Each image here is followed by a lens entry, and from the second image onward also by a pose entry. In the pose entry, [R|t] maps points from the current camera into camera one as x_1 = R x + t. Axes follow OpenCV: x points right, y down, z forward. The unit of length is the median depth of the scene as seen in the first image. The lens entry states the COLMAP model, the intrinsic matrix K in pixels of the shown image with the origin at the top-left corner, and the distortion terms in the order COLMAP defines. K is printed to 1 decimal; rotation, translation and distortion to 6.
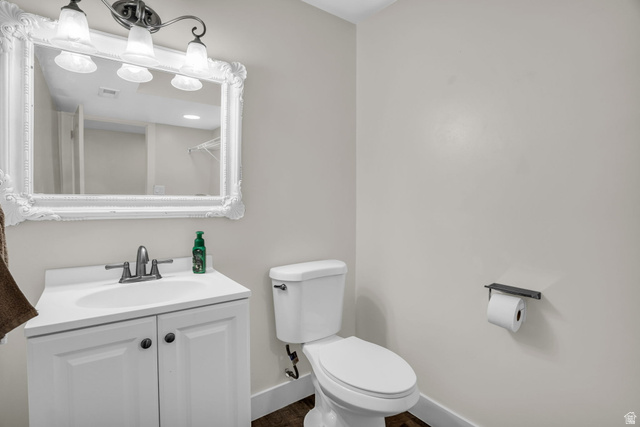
lens RADIAL K [[310.3, 0, 323.1], [0, 310.3, 210.7], [0, 0, 1]] dist [0.017993, -0.000725]
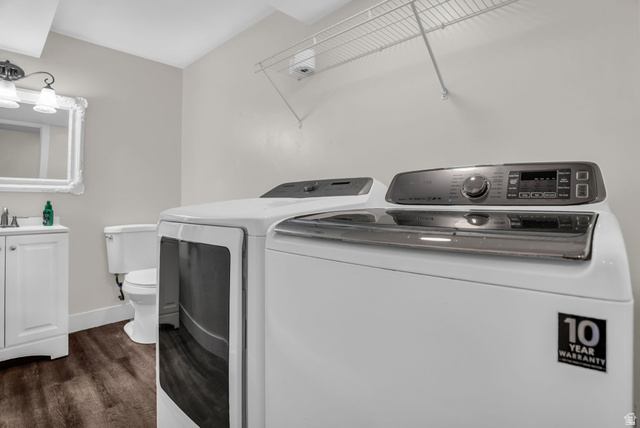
lens RADIAL K [[318.7, 0, 322.5], [0, 318.7, 201.1], [0, 0, 1]] dist [0.001215, 0.000709]
pose [[0.987285, 0.000563, 0.158958, 0.715669], [0.004011, 0.999587, -0.028456, 0.116491], [-0.158909, 0.028732, 0.986875, -0.834488]]
